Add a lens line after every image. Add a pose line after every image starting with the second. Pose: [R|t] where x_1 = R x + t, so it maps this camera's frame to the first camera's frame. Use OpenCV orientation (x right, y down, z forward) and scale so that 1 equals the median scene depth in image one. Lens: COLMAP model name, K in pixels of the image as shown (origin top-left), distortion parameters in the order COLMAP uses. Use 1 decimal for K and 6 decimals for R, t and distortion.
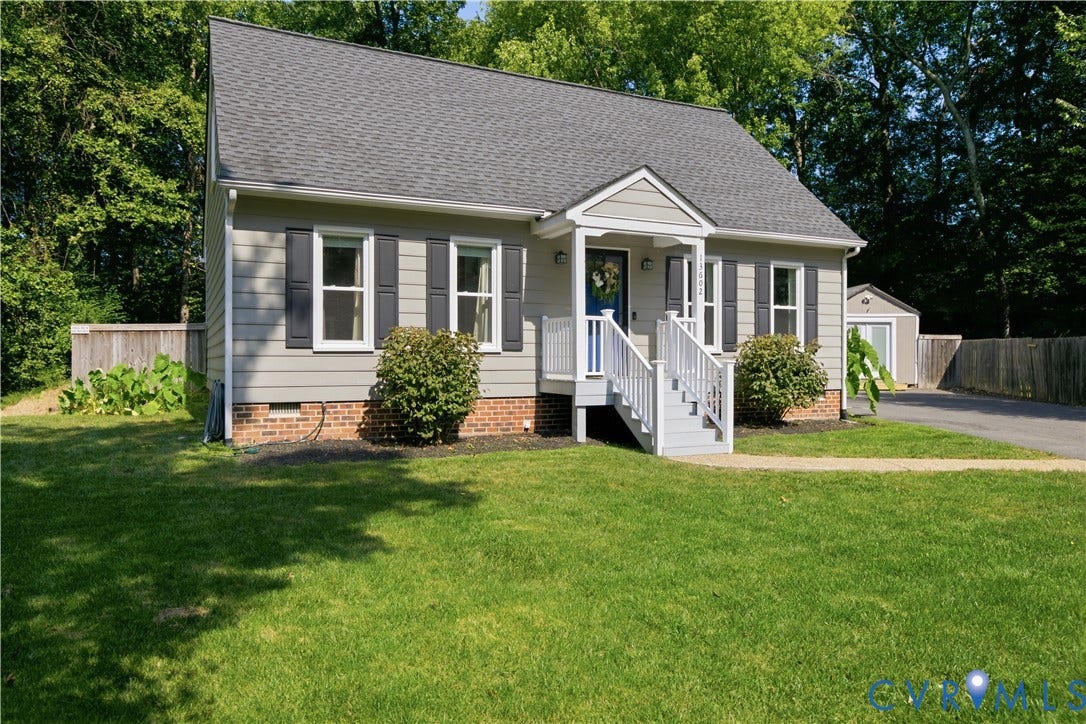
lens RADIAL K [[825.4, 0, 551.8], [0, 825.4, 361.3], [0, 0, 1]] dist [0.049465, 0.005520]
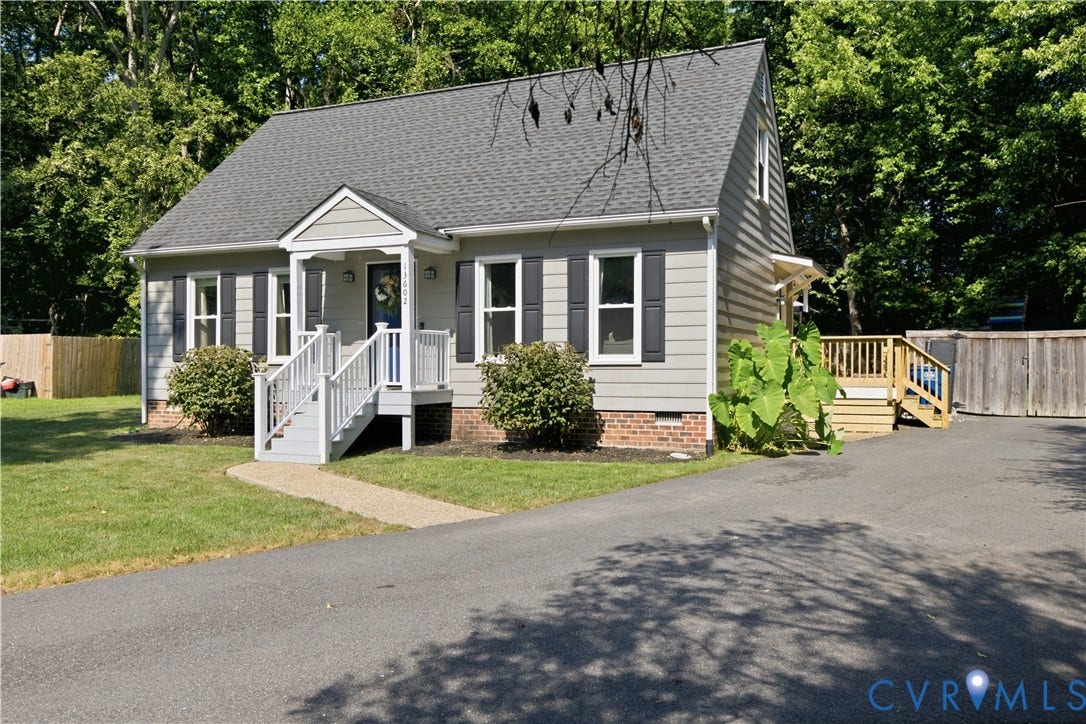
lens RADIAL K [[825.4, 0, 533.1], [0, 825.4, 354.4], [0, 0, 1]] dist [0.049465, 0.005520]
pose [[0.621581, -0.013975, -0.783225, 0.988044], [-0.005902, 0.999729, -0.022522, -0.000073], [0.783328, 0.018622, 0.621330, 0.503438]]
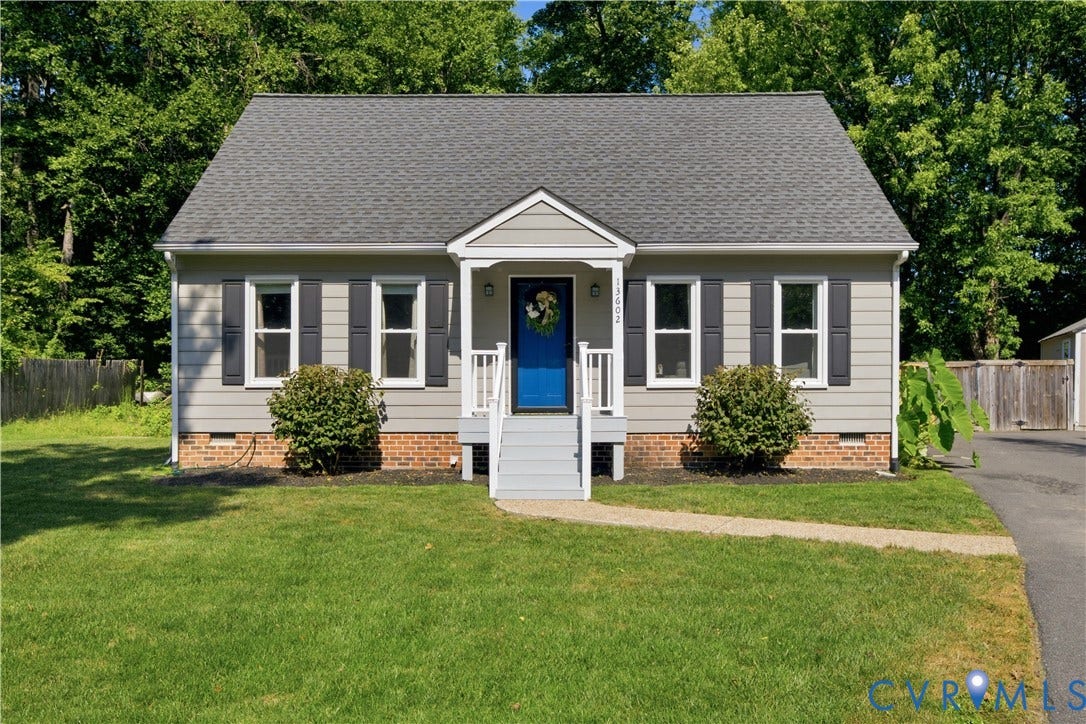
lens RADIAL K [[773.9, 0, 533.9], [0, 773.9, 389.2], [0, 0, 1]] dist [0.021452, -0.008504]
pose [[0.880922, -0.004195, -0.473242, 0.476591], [-0.001080, 0.999940, -0.010873, 0.001136], [0.473260, 0.010090, 0.880865, 0.218820]]
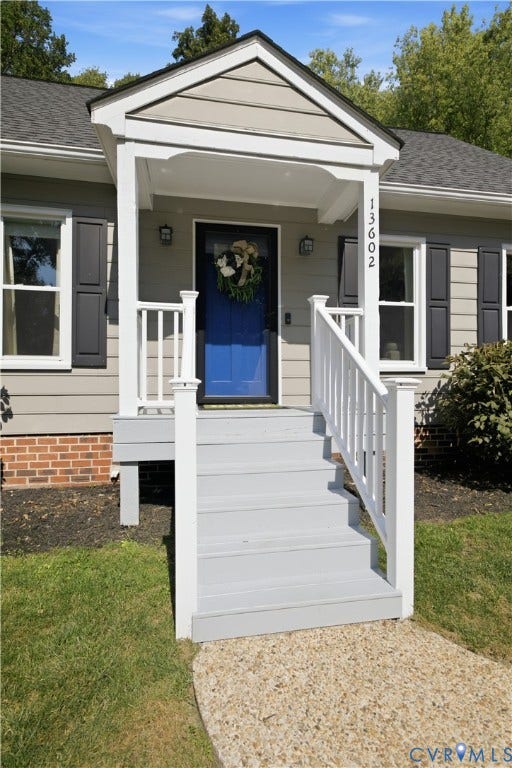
lens RADIAL K [[374.2, 0, 257.1], [0, 374.2, 385.2], [0, 0, 1]] dist [0.002781, -0.003075]
pose [[0.956588, -0.001707, -0.291439, 0.173823], [0.000679, 0.999993, -0.003629, 0.003521], [0.291443, 0.003273, 0.956583, 0.702250]]
